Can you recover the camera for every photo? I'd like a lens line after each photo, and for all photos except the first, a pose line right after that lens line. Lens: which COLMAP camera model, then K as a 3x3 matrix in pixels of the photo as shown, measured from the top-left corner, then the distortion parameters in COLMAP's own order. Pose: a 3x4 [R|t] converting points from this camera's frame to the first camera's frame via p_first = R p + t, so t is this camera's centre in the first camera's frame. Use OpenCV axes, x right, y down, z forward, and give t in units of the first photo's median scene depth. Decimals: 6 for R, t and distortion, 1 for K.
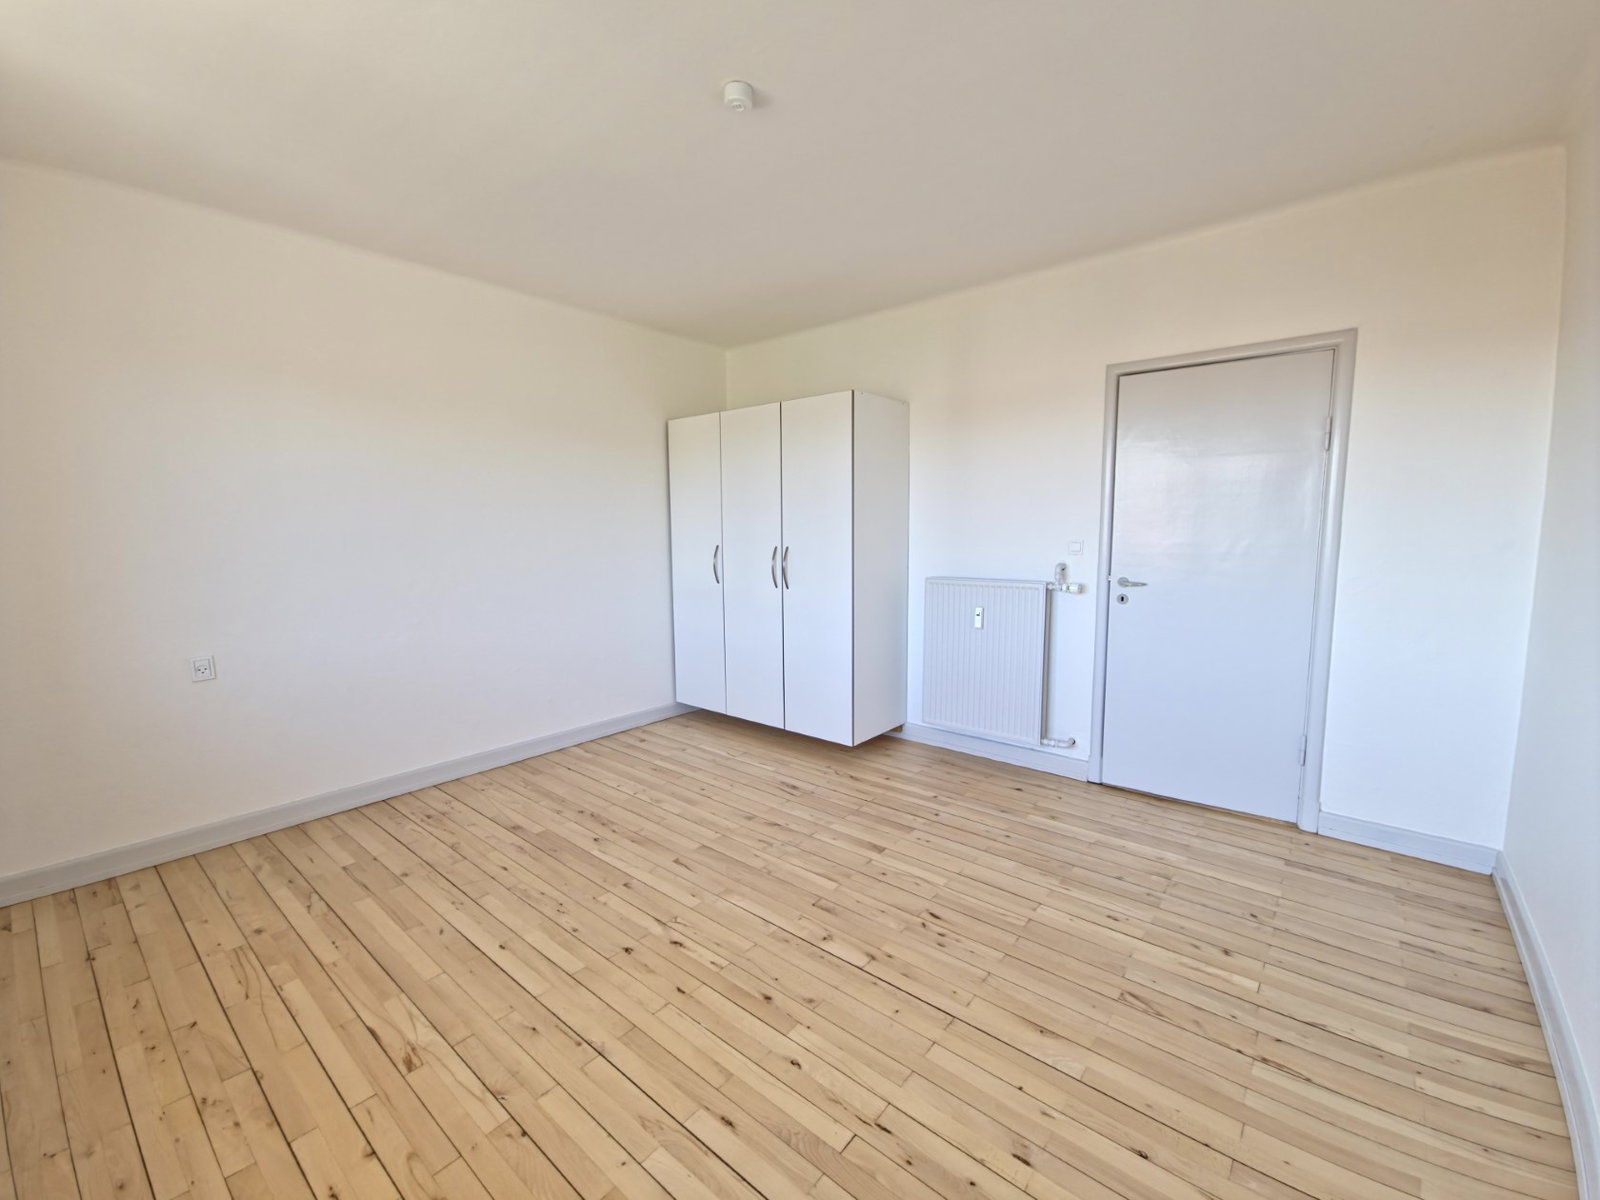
lens RADIAL K [[664.0, 0, 805.2], [0, 664.0, 598.7], [0, 0, 1]] dist [0.012876, -0.005499]
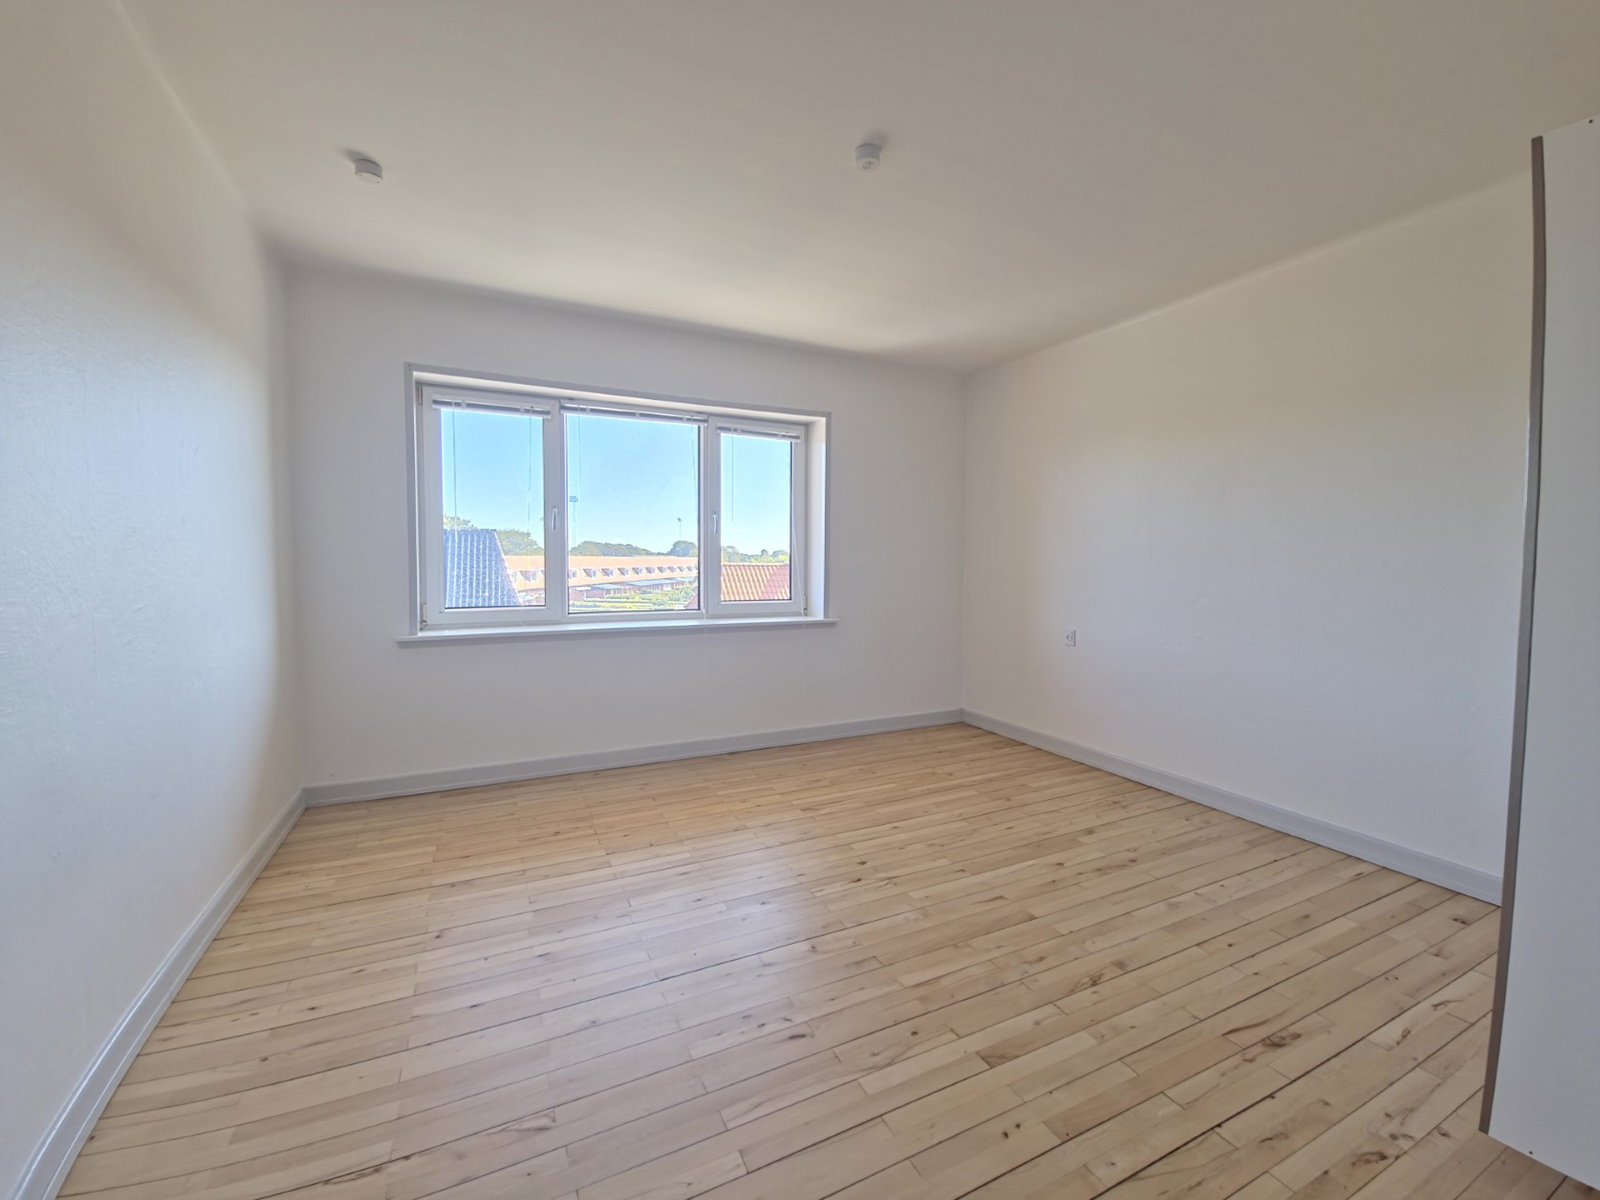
lens RADIAL K [[655.1, 0, 803.0], [0, 655.1, 595.9], [0, 0, 1]] dist [0.011396, -0.005568]
pose [[-0.415502, 0.054336, -0.907968, 0.717916], [-0.101662, 0.989186, 0.105718, -0.088306], [0.903893, 0.136232, -0.405485, 1.049811]]
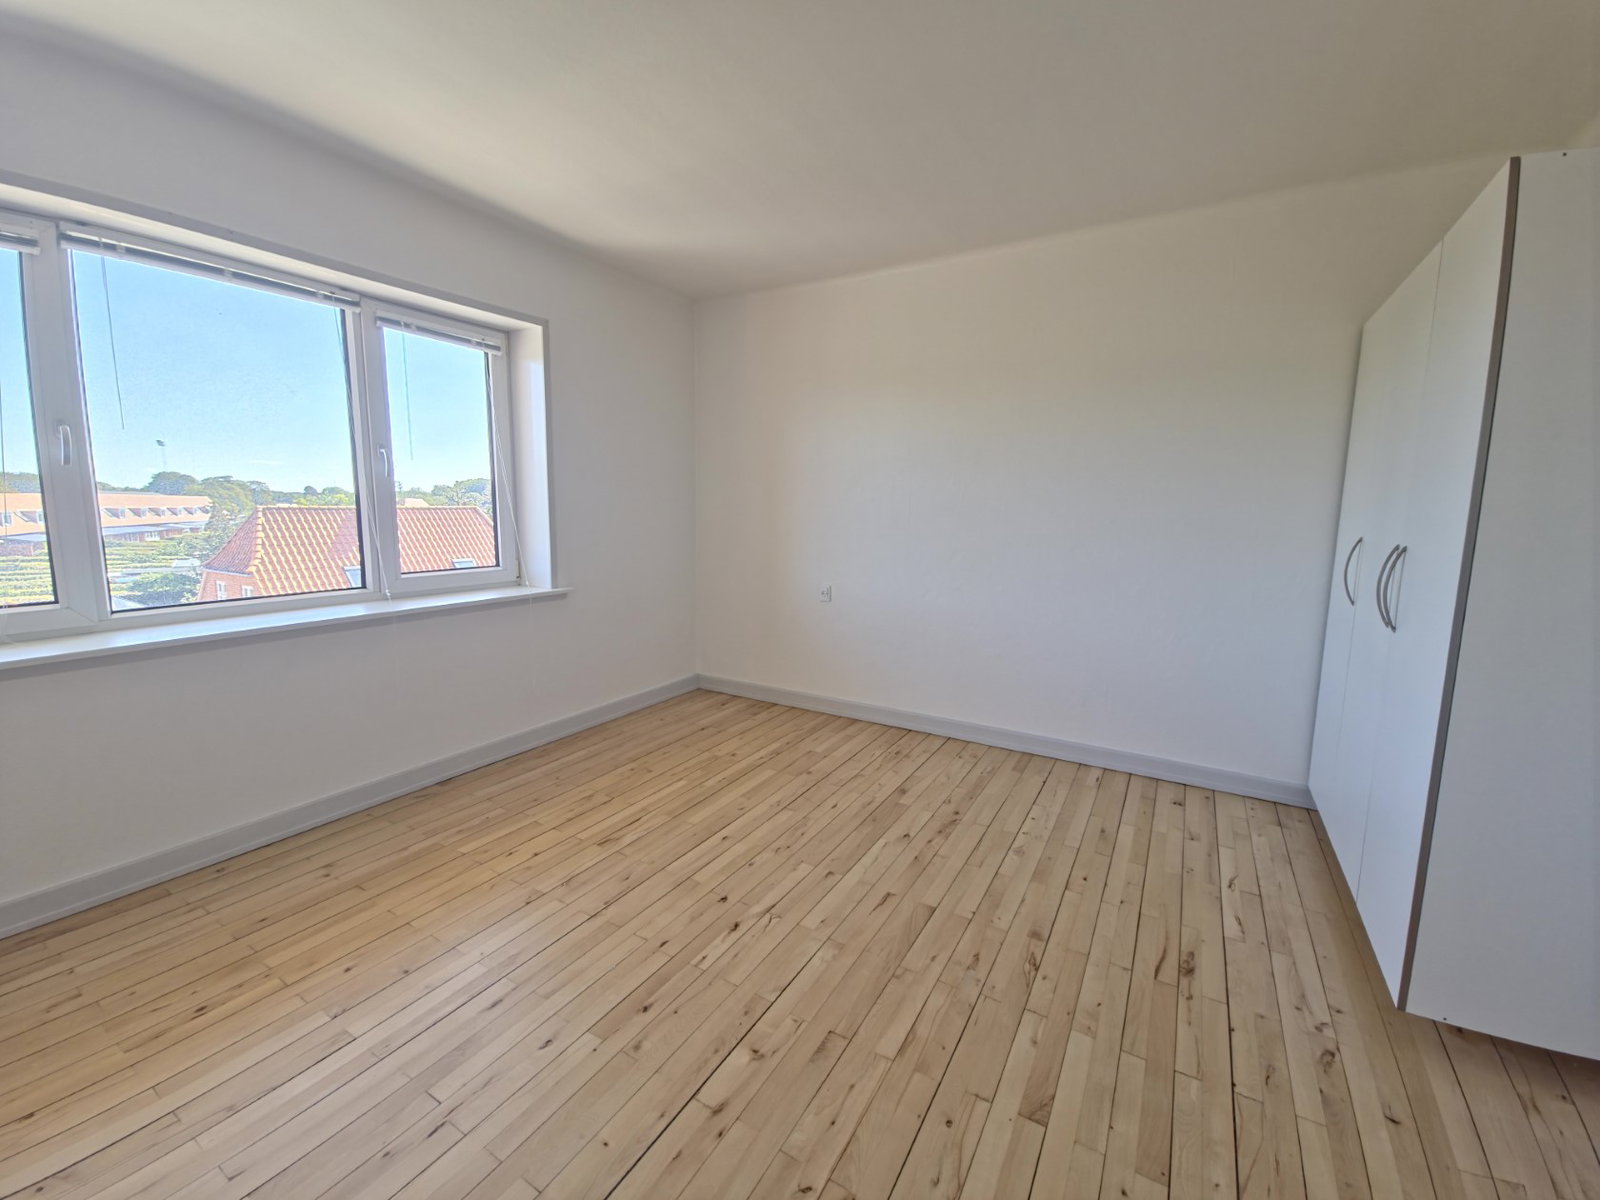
lens RADIAL K [[654.7, 0, 791.0], [0, 654.7, 594.6], [0, 0, 1]] dist [0.009232, -0.005525]
pose [[0.138875, 0.142965, -0.979936, 0.546071], [-0.118846, 0.984779, 0.126829, -0.073095], [0.983153, 0.098848, 0.153752, 0.701143]]
